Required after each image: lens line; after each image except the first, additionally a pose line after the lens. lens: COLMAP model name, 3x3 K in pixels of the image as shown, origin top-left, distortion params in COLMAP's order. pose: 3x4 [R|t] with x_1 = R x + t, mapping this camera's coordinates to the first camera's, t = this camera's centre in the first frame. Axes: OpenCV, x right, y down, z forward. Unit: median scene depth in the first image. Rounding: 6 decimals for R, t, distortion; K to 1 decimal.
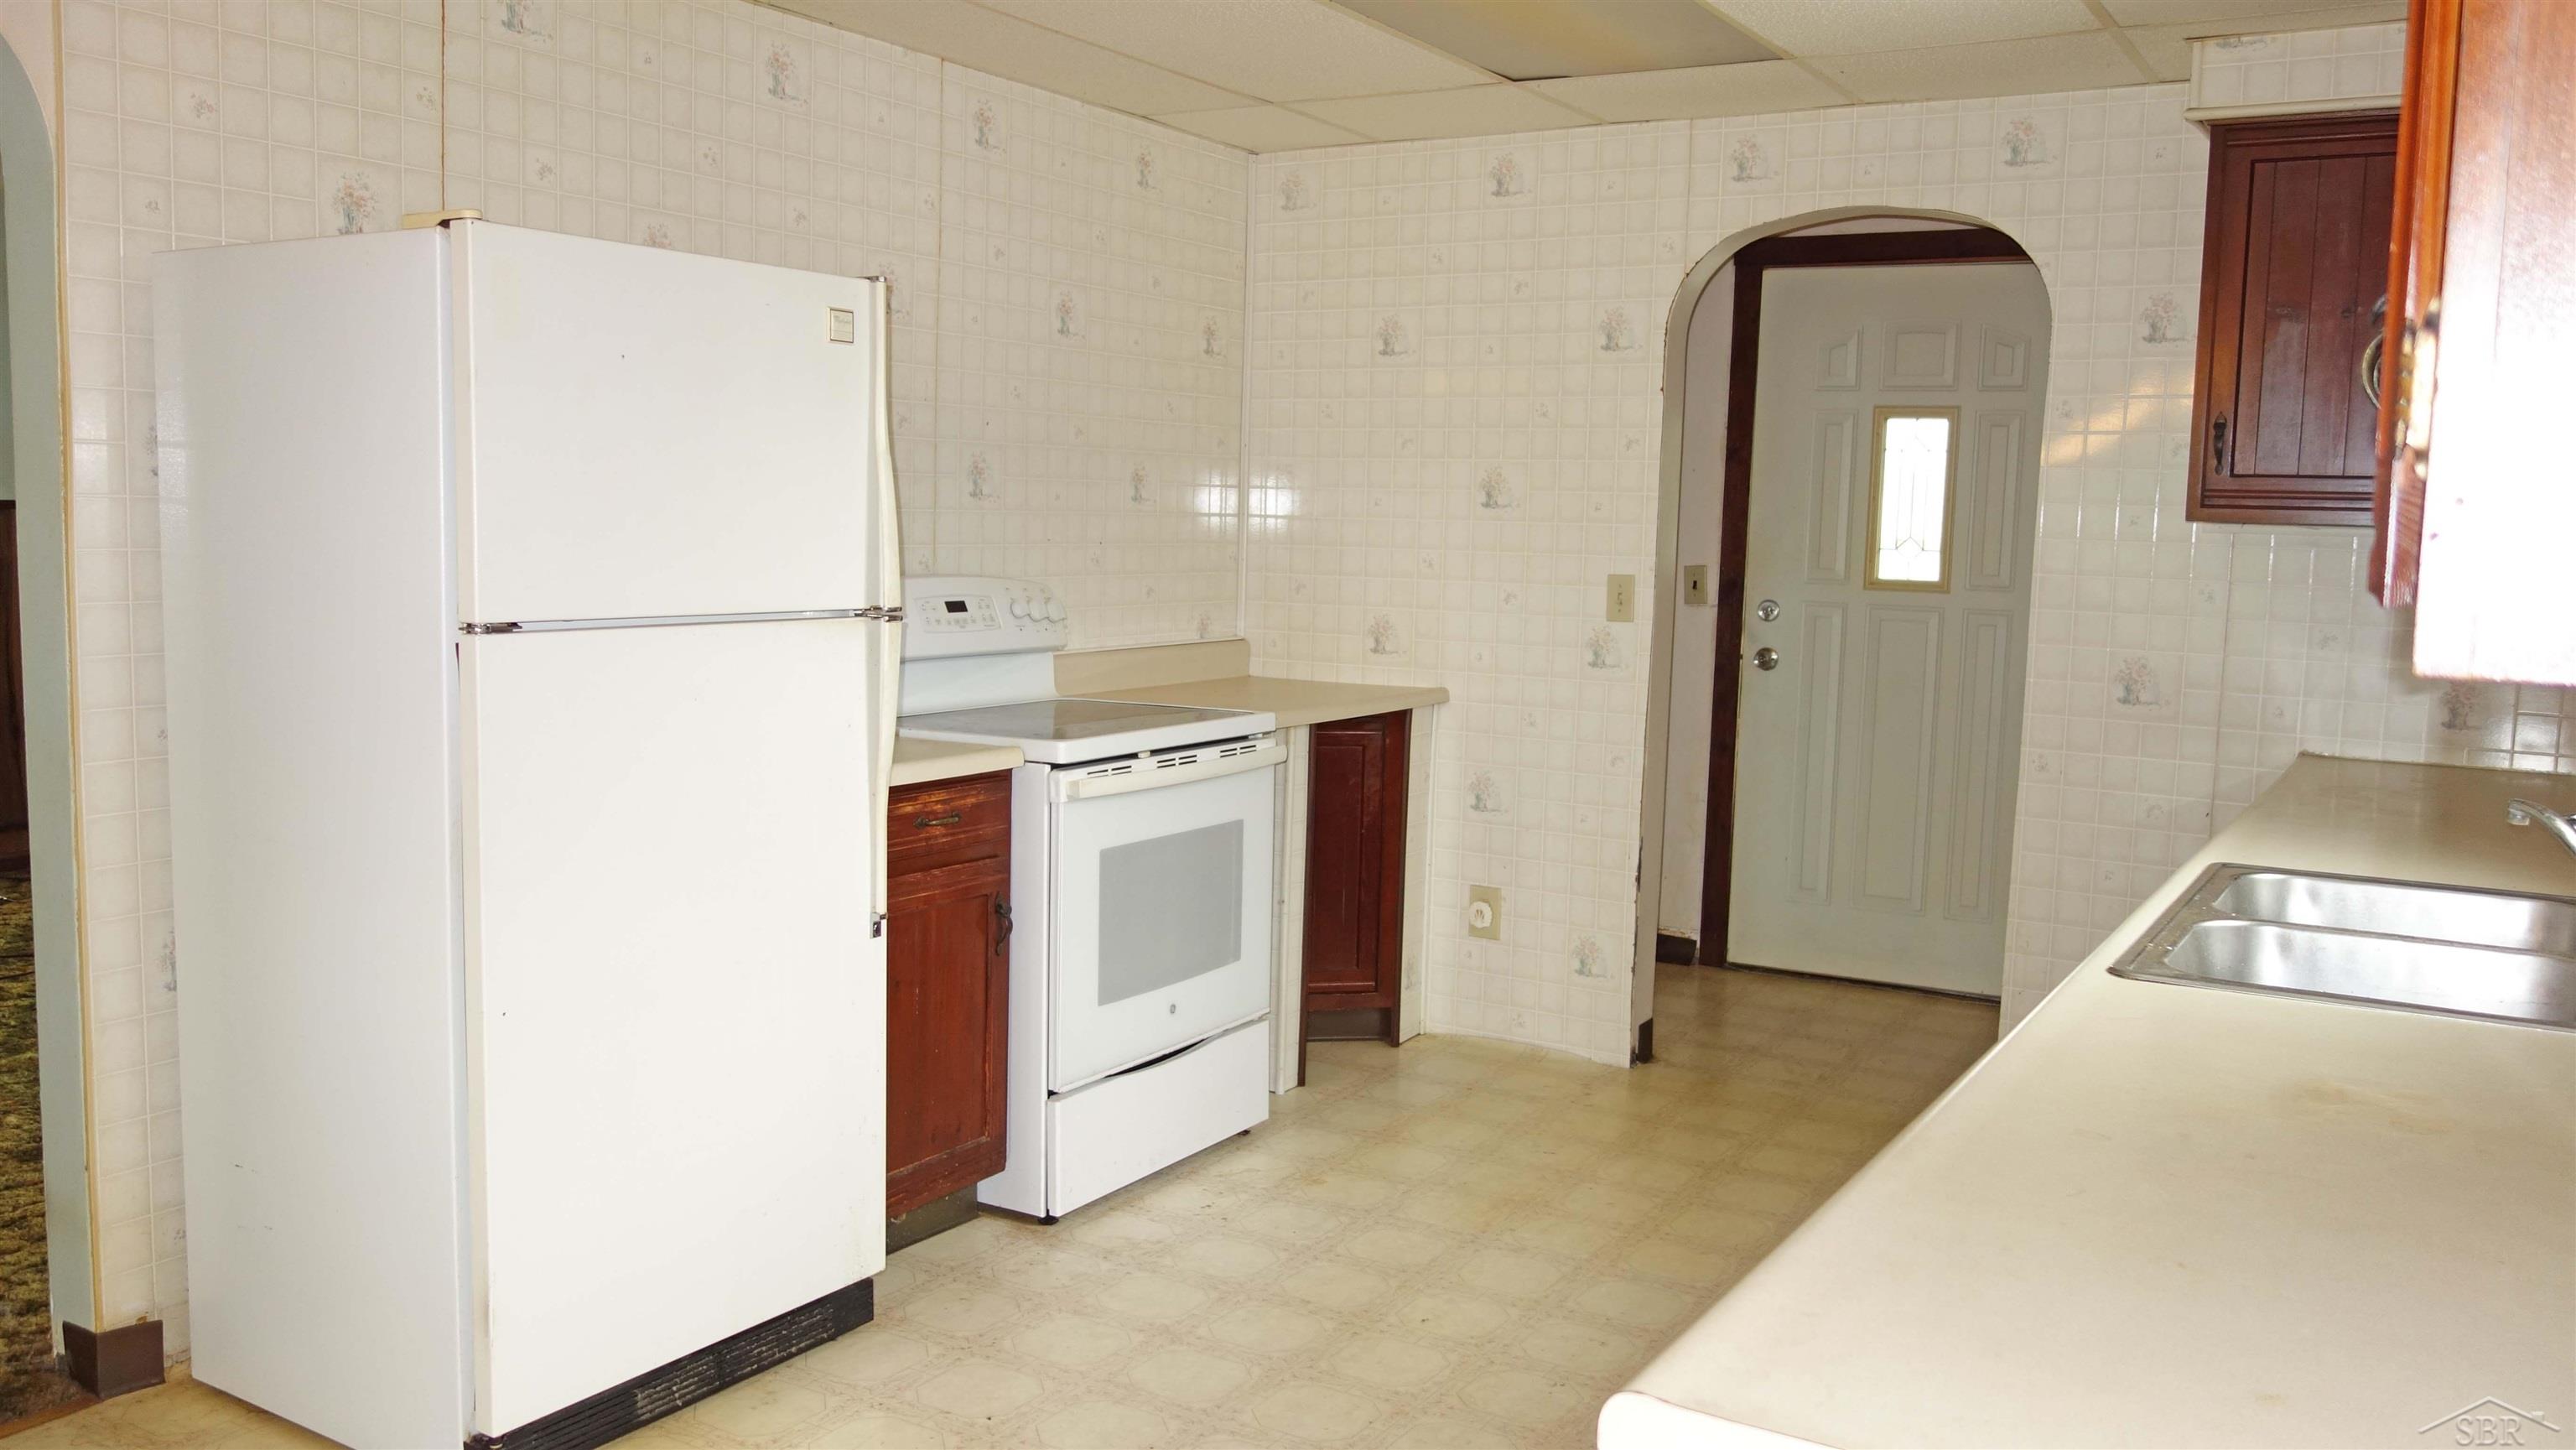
lens RADIAL K [[2060.9, 0, 1288.0], [0, 2060.9, 725.0], [0, 0, 1]] dist [0.002985, -0.000575]
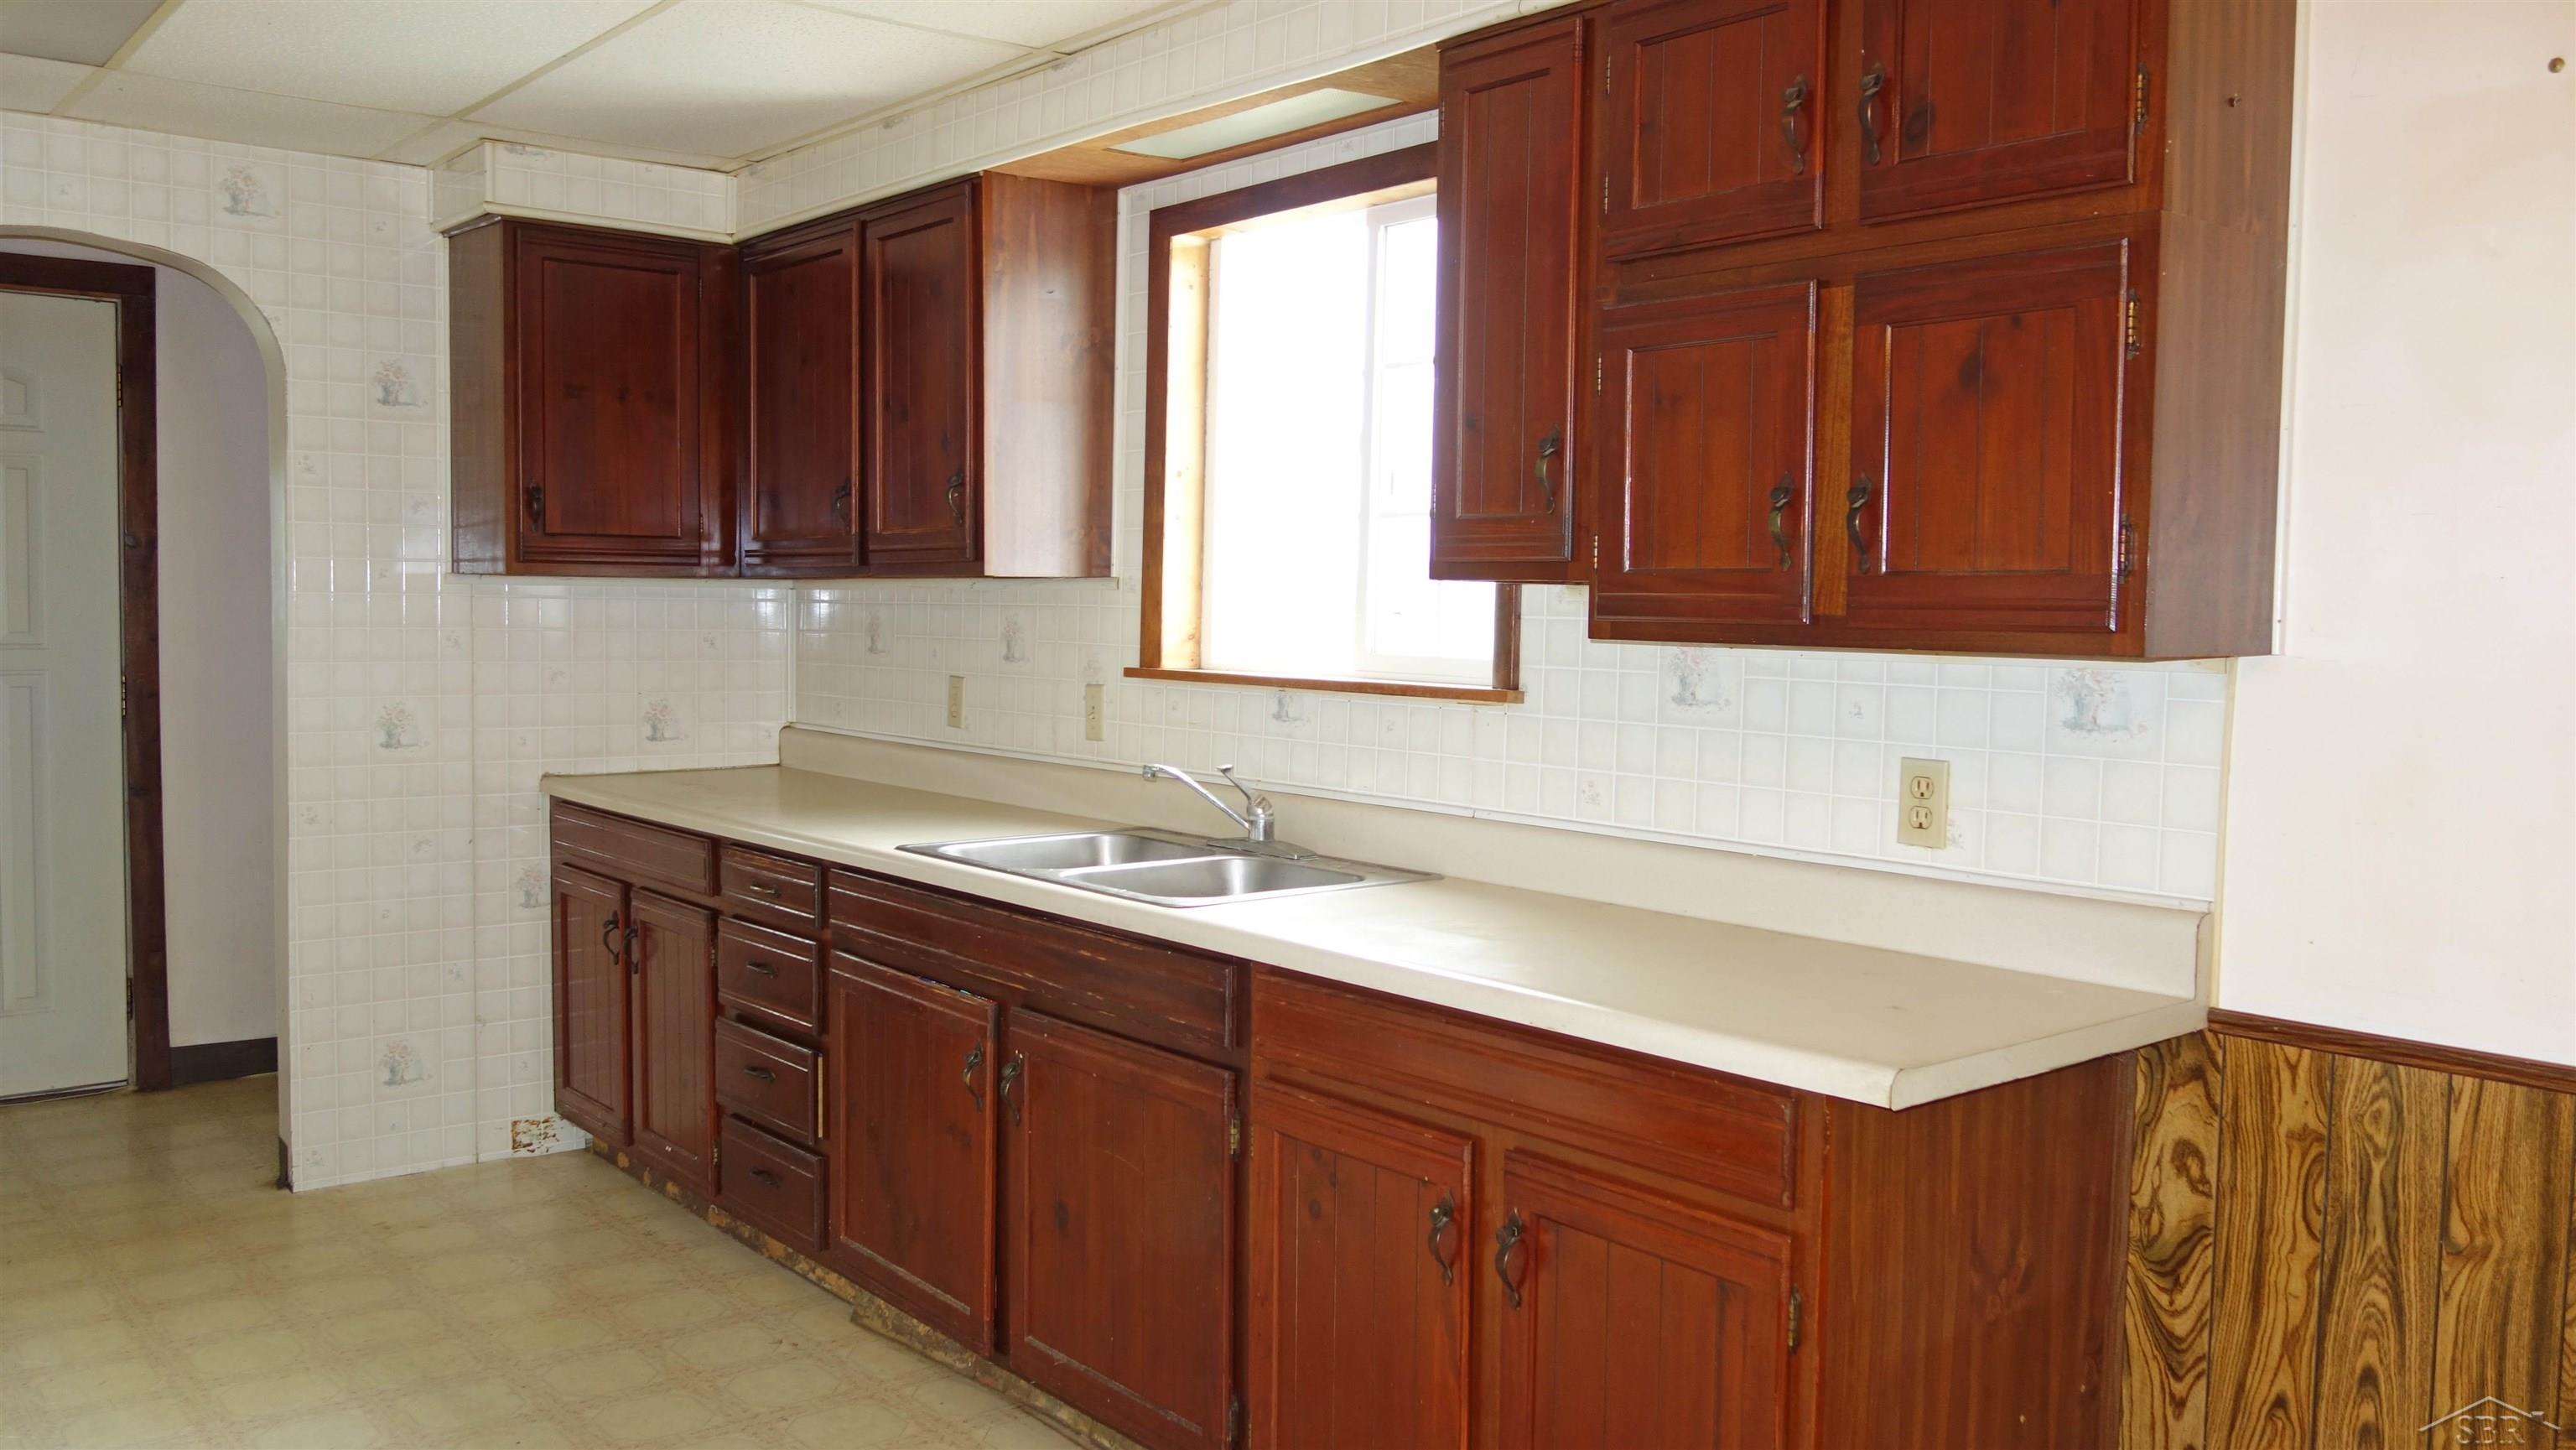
lens RADIAL K [[2060.9, 0, 1288.0], [0, 2060.9, 725.0], [0, 0, 1]] dist [0.002985, -0.000575]
pose [[0.341979, -0.081010, 0.936209, -0.417584], [0.097021, 0.993997, 0.050571, -0.030550], [-0.934686, 0.073538, 0.347786, 0.208990]]
